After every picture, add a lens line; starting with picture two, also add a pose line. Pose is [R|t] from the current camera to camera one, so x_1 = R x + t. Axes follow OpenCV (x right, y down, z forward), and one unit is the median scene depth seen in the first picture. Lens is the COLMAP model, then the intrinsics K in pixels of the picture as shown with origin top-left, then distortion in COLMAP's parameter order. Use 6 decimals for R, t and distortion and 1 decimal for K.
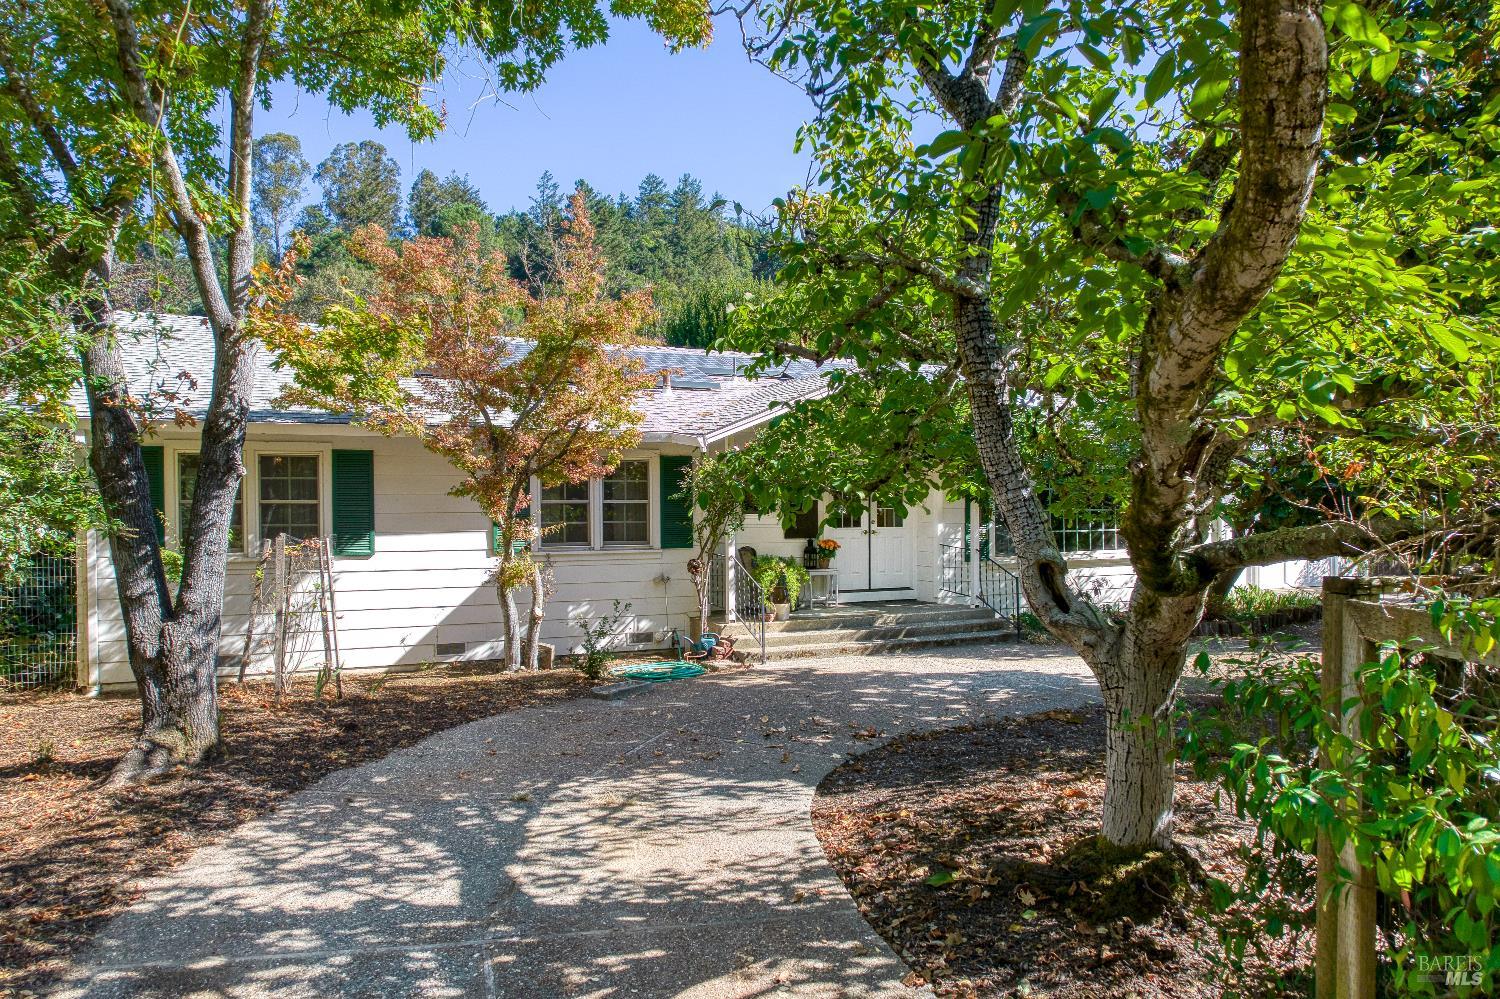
lens RADIAL K [[942.3, 0, 740.0], [0, 942.3, 531.6], [0, 0, 1]] dist [-0.068094, 0.067919]
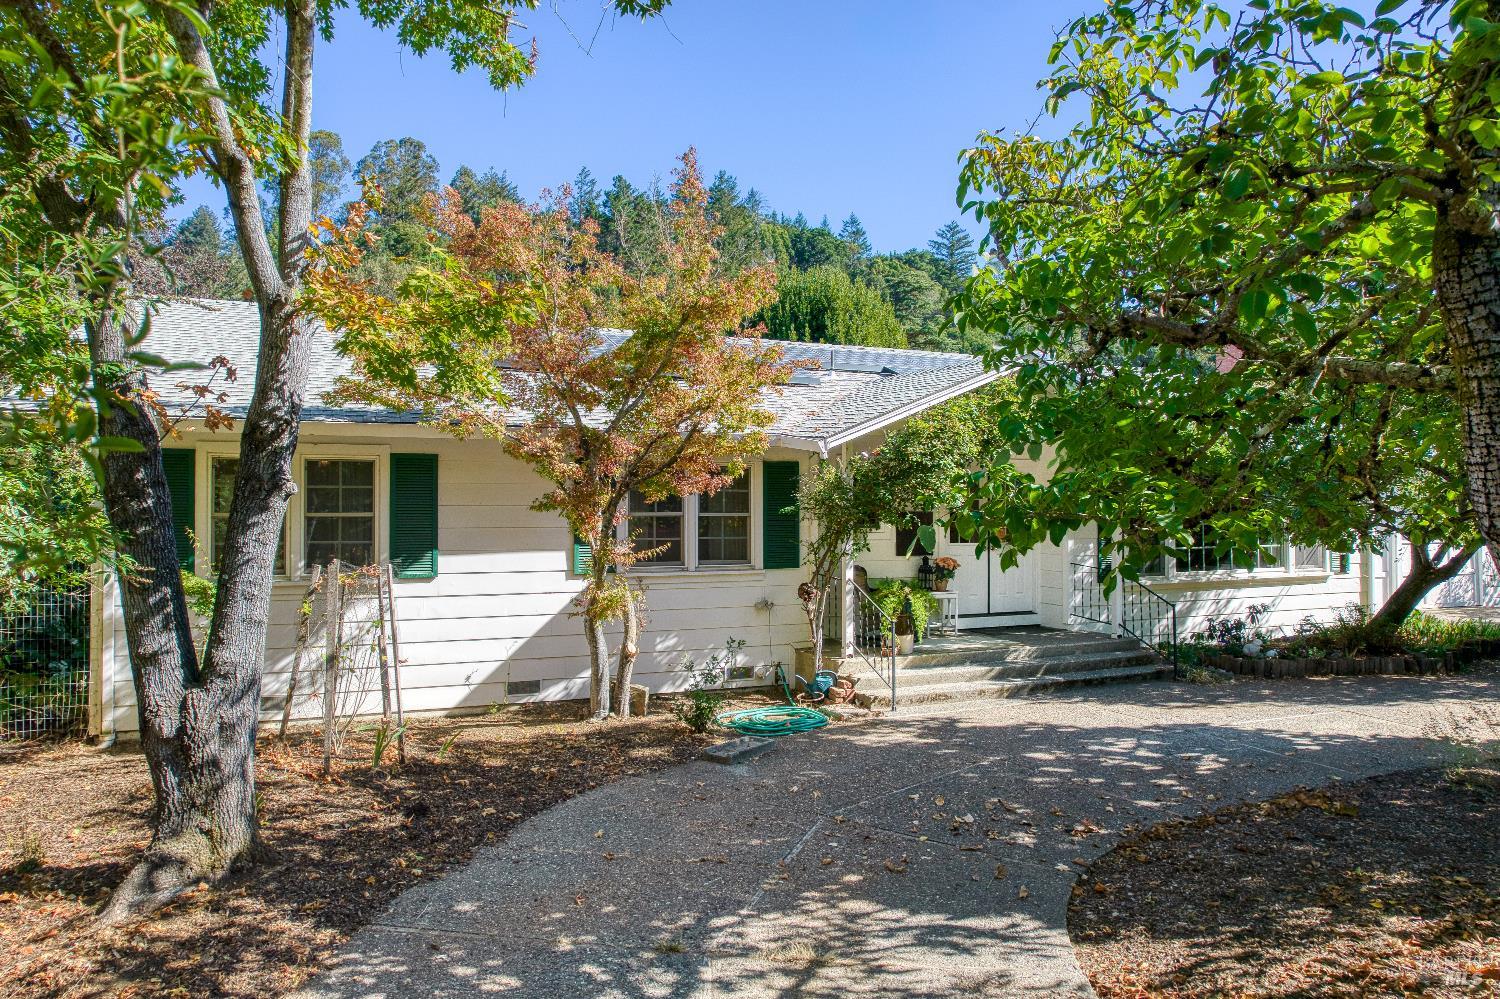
lens RADIAL K [[958.0, 0, 751.1], [0, 958.0, 507.5], [0, 0, 1]] dist [-0.073839, 0.069331]
pose [[0.999625, 0.007234, -0.026422, -0.117694], [-0.007862, 0.999687, -0.023731, -0.028415], [0.026242, 0.023930, 0.999369, 0.200056]]
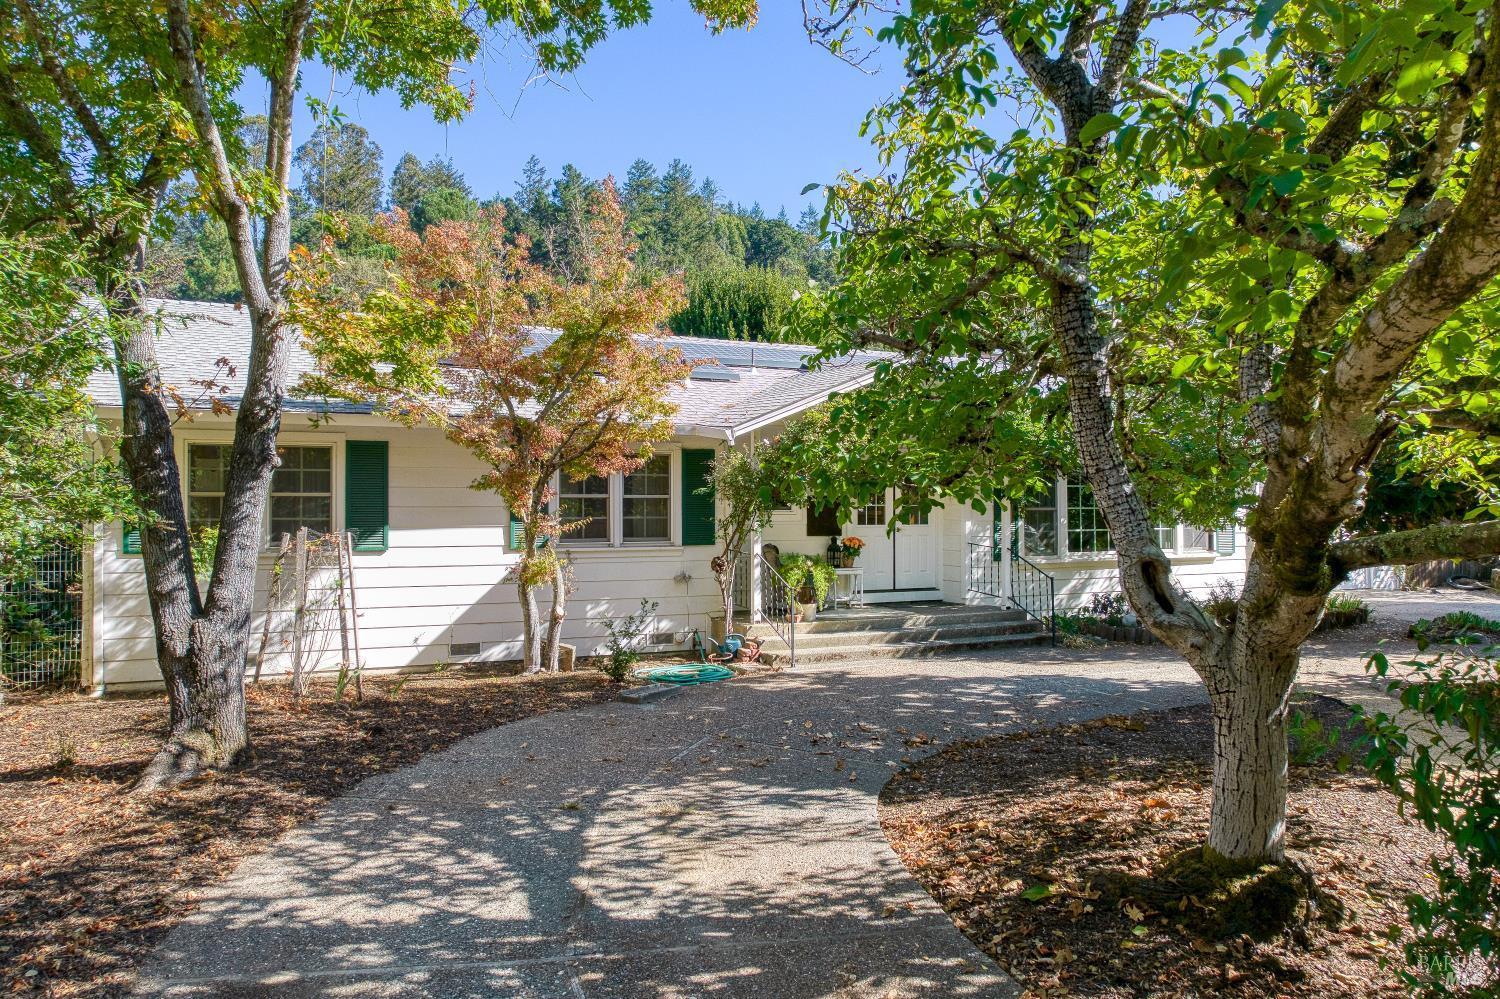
lens RADIAL K [[981.5, 0, 730.9], [0, 981.5, 506.6], [0, 0, 1]] dist [-0.069325, 0.067085]
pose [[0.999984, 0.005606, -0.000438, -0.055504], [-0.005615, 0.999719, -0.023048, 0.001405], [0.000309, 0.023050, 0.999734, 0.000909]]
